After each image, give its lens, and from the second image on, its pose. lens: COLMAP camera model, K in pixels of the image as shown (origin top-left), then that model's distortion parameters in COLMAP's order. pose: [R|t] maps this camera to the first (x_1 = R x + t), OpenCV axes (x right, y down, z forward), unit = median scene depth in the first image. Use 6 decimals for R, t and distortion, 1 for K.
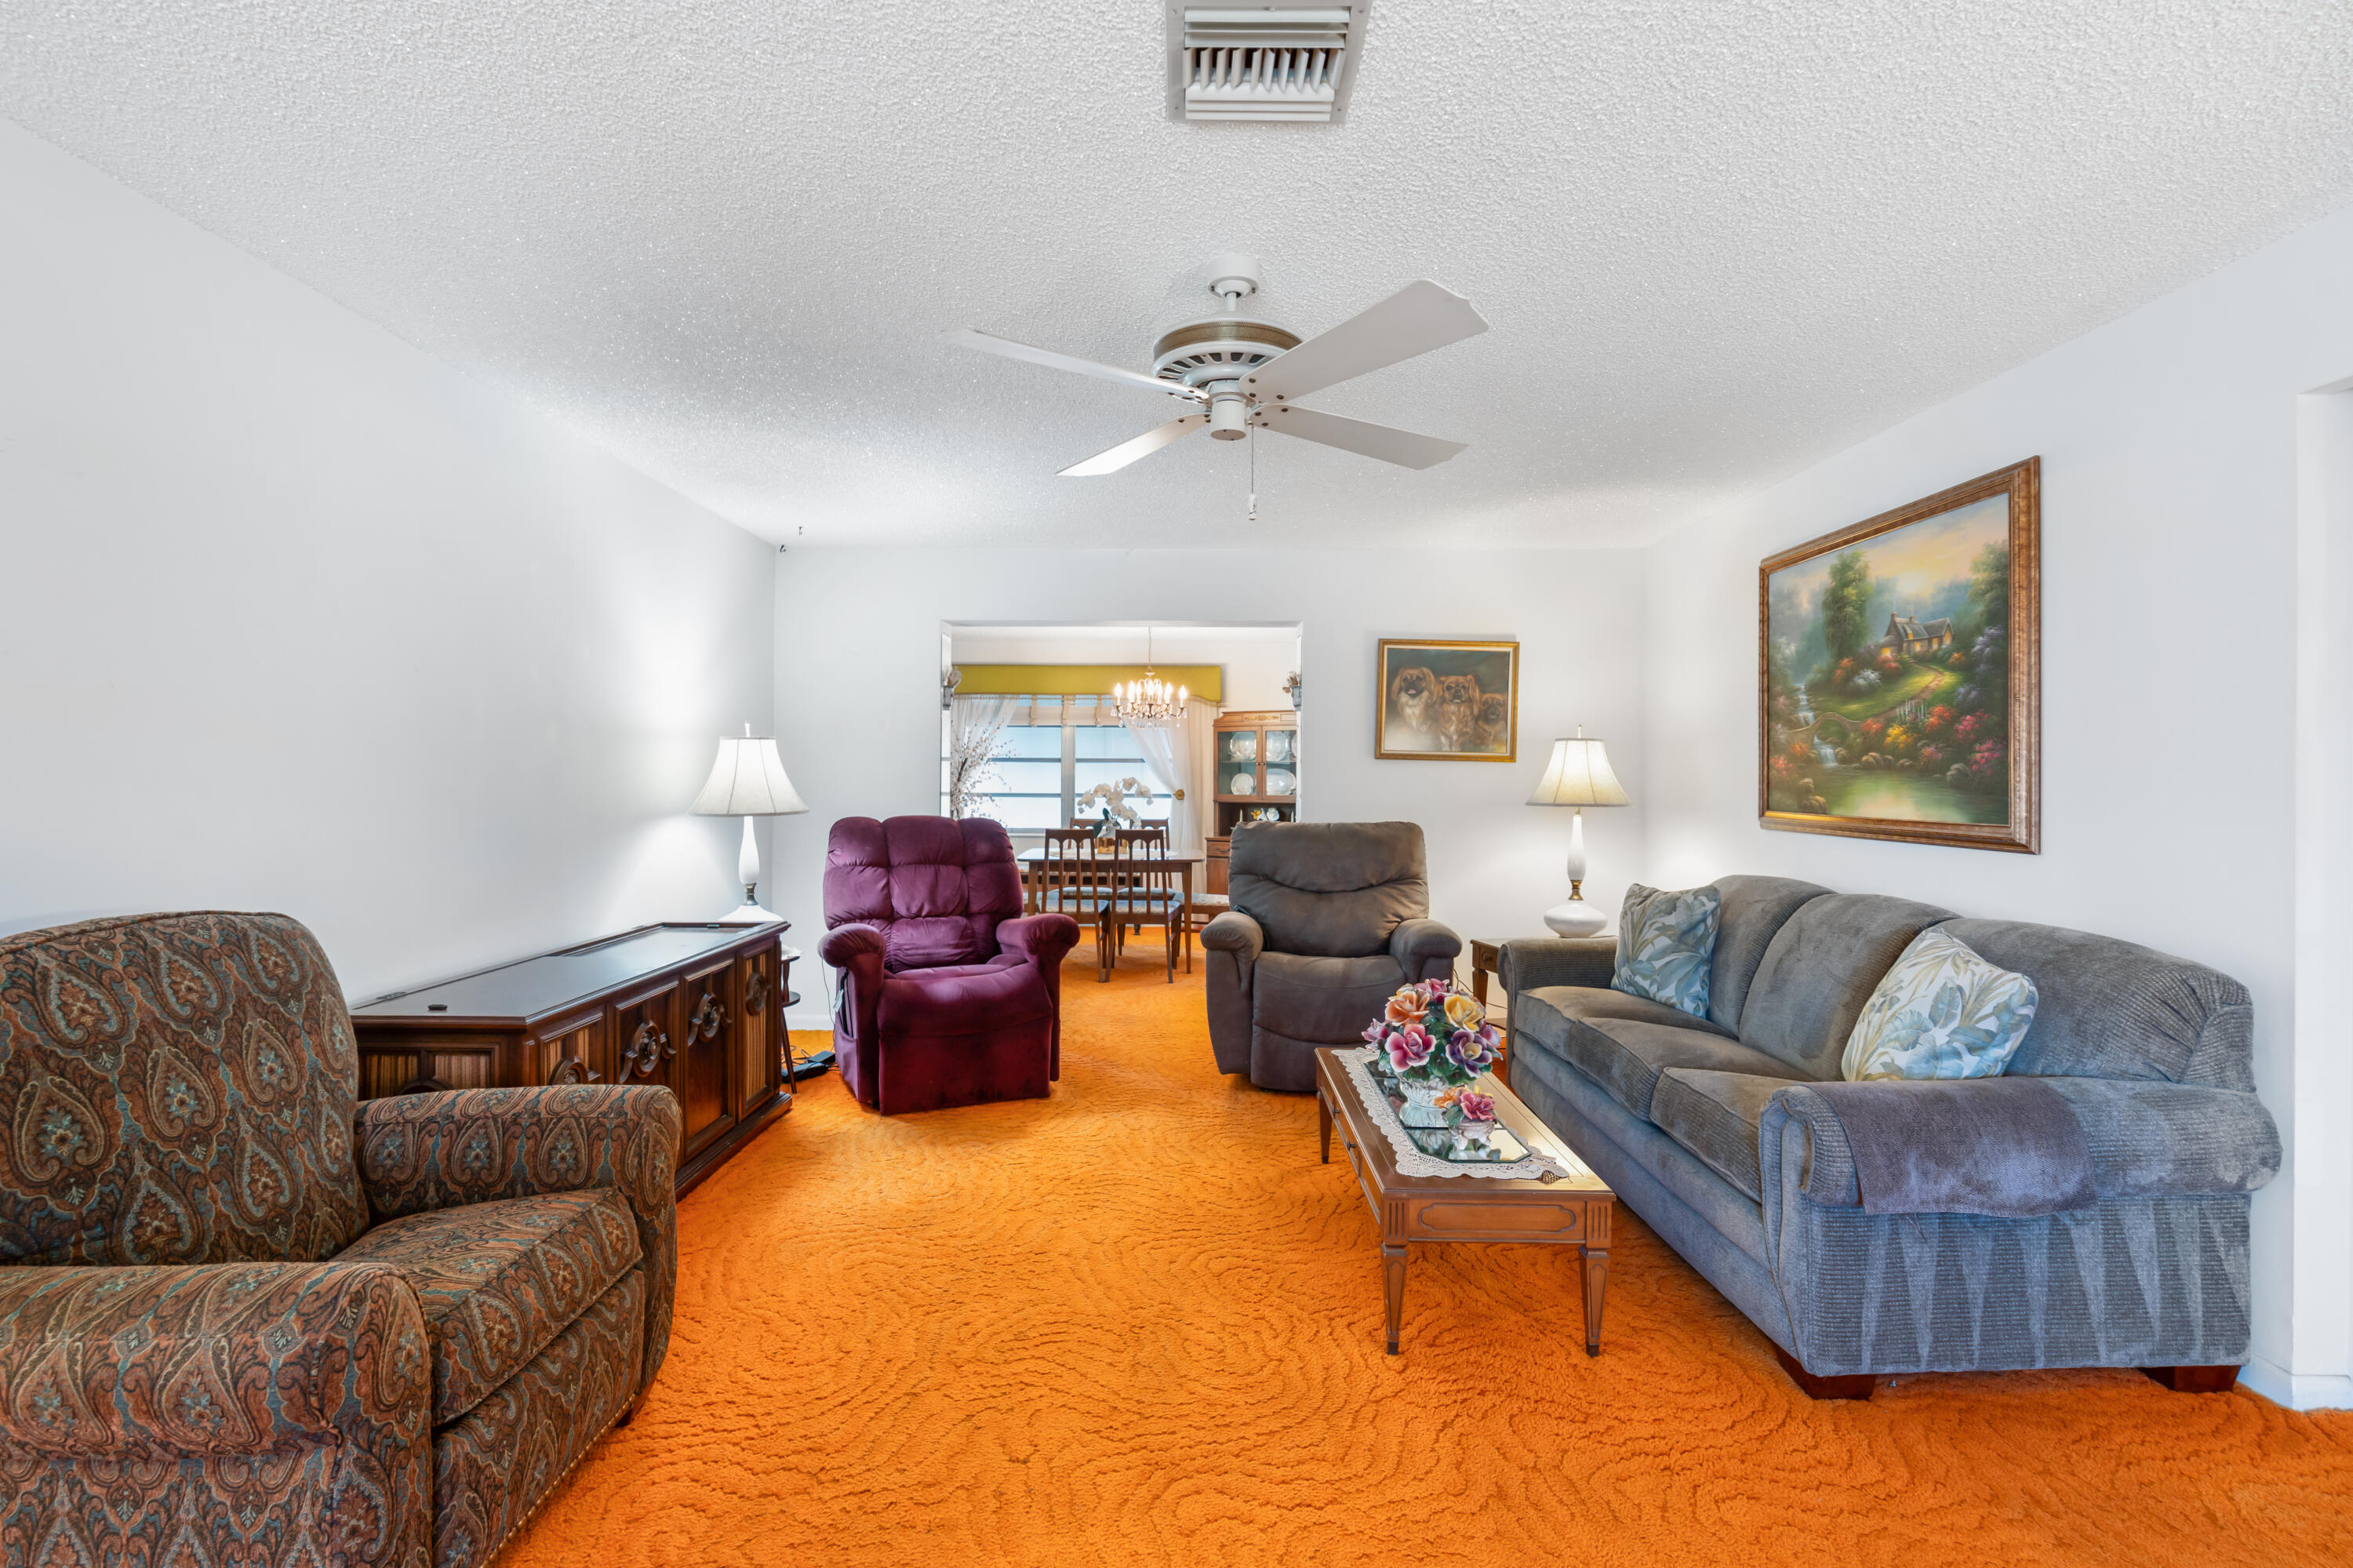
lens RADIAL K [[1085.9, 0, 1171.5], [0, 1085.9, 780.5], [0, 0, 1]] dist [-0.001099, 0.000997]
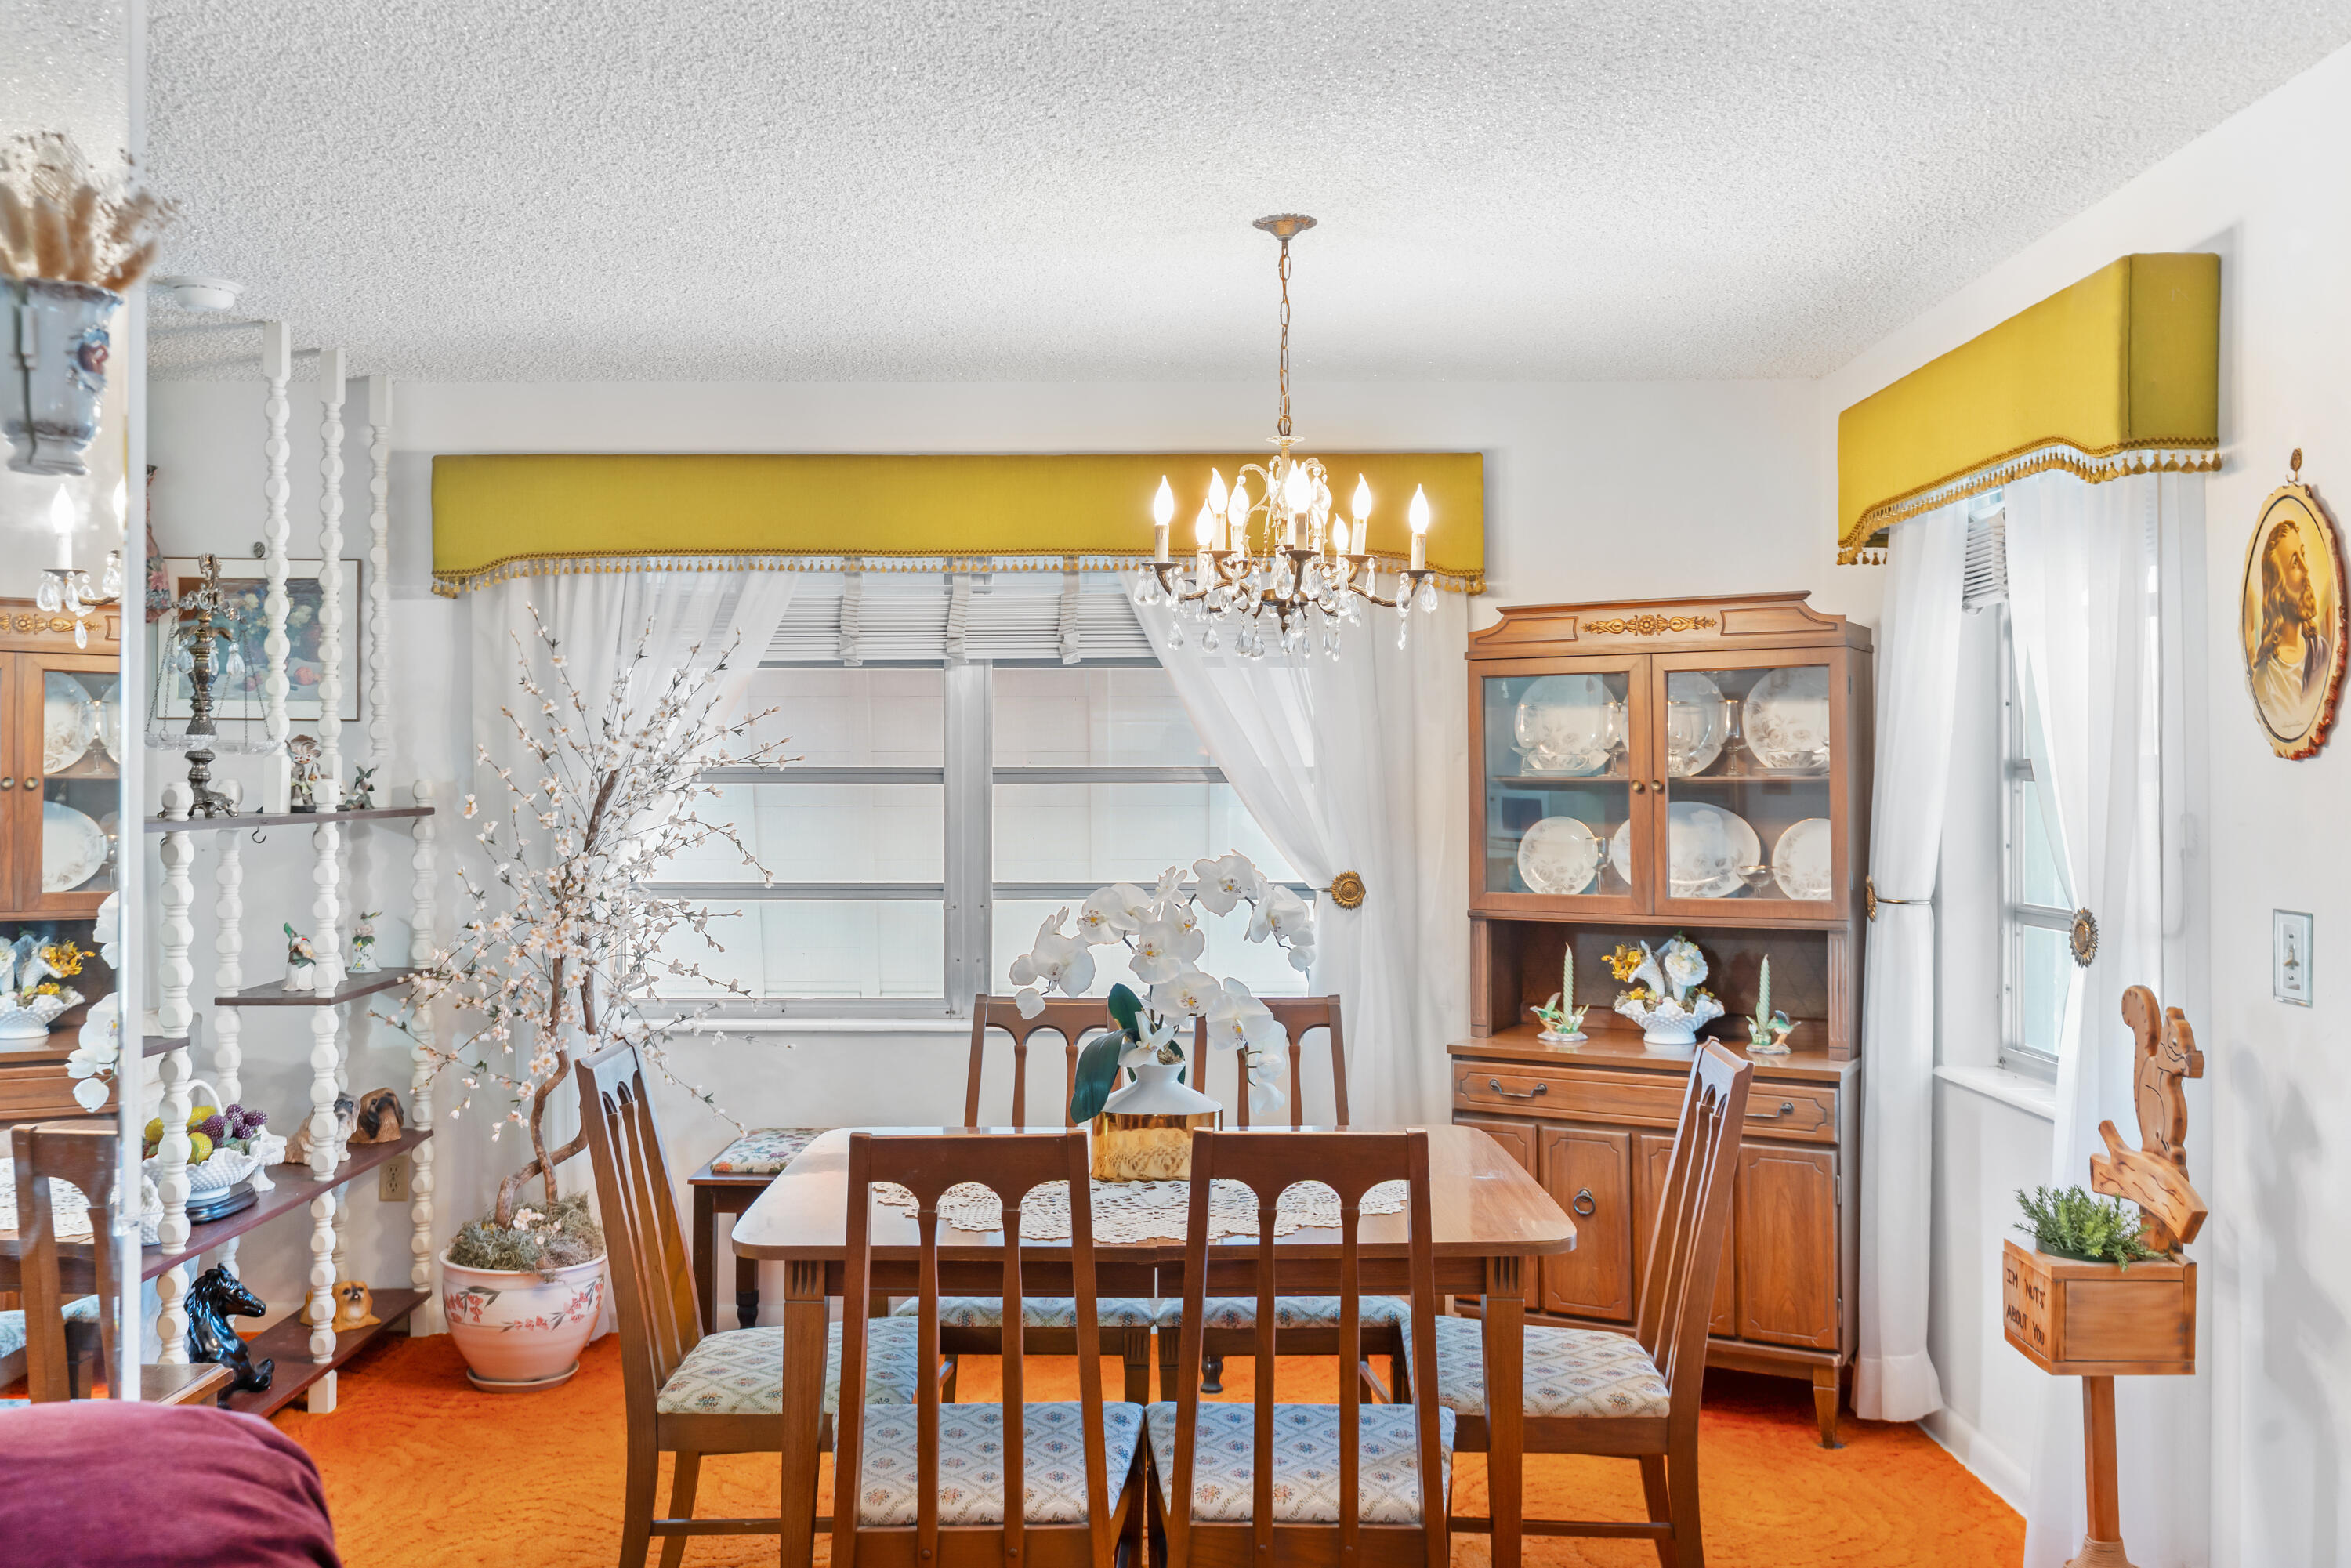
lens RADIAL K [[1958.4, 0, 1175.5], [0, 1958.4, 784.0], [0, 0, 1]] dist [0.027878, 0.000775]
pose [[0.999905, -0.004551, 0.013024, -0.046313], [0.004683, 0.999938, -0.010102, -0.011557], [-0.012978, 0.010162, 0.999864, 0.473002]]
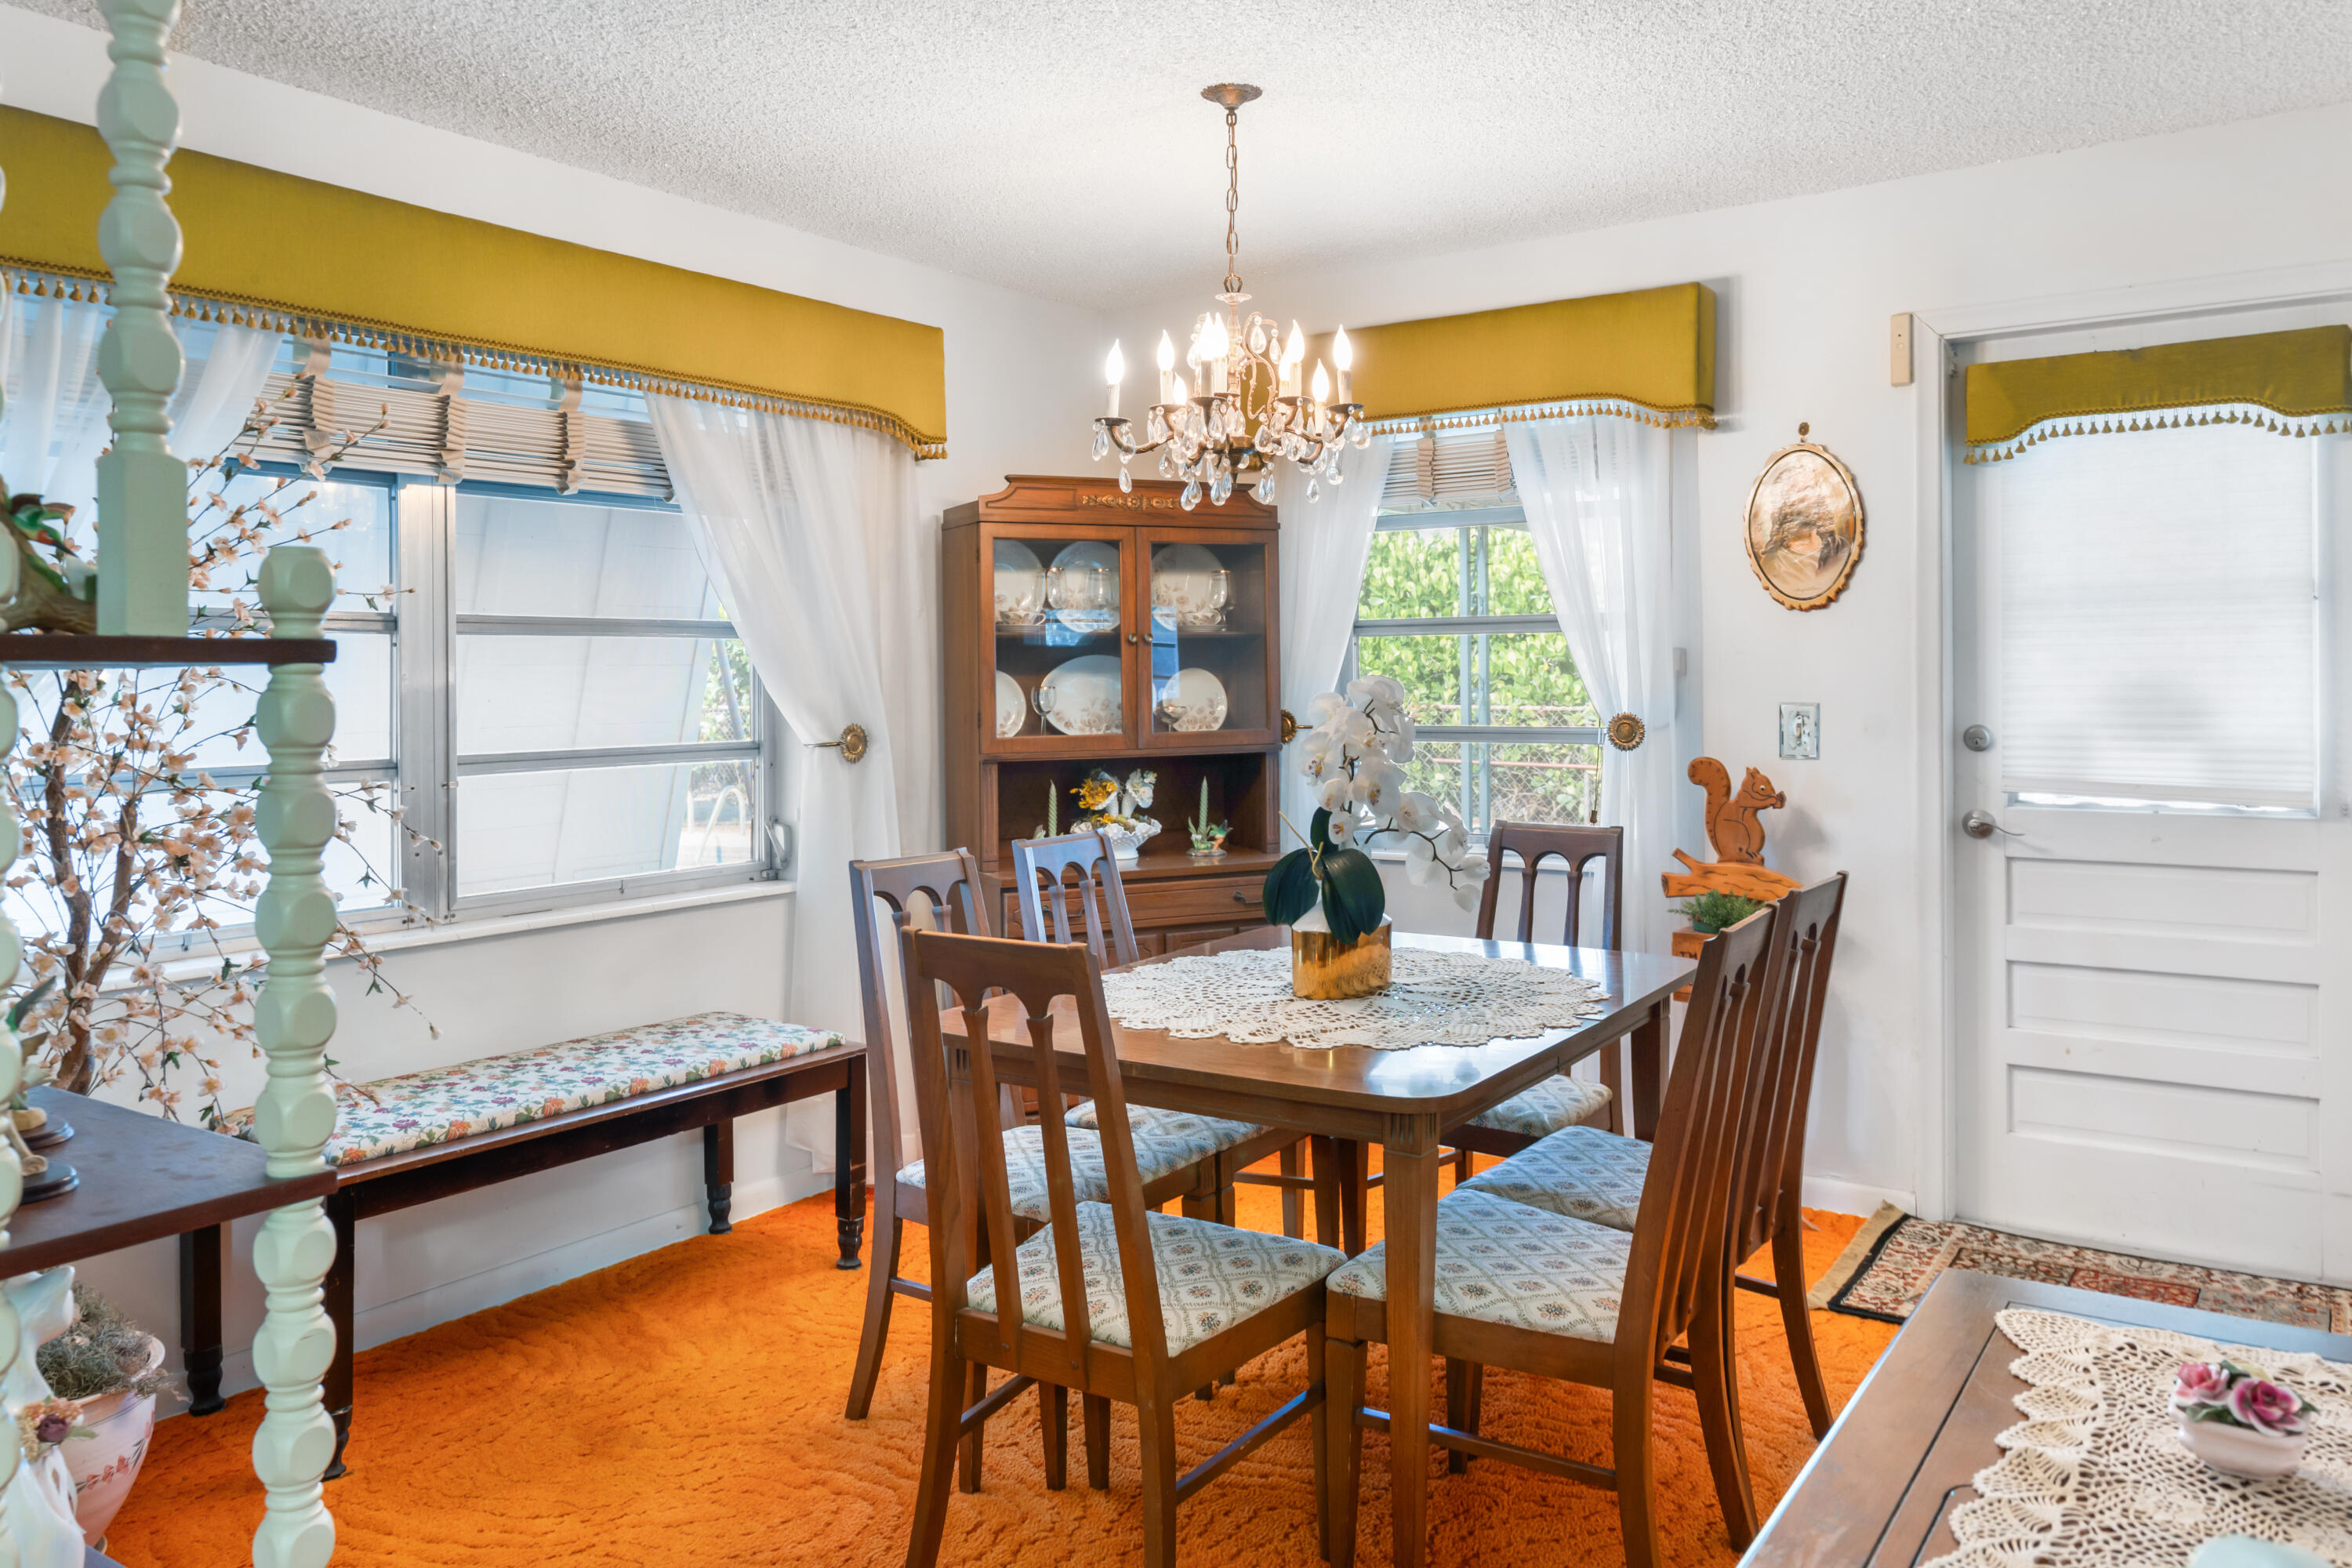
lens RADIAL K [[1689.0, 0, 1168.1], [0, 1689.0, 696.9], [0, 0, 1]] dist [0.002047, 0.000355]
pose [[0.558318, -0.020655, 0.829370, -0.332644], [0.022134, 0.999705, 0.009998, -0.003102], [-0.829332, 0.012775, 0.558610, 0.681322]]
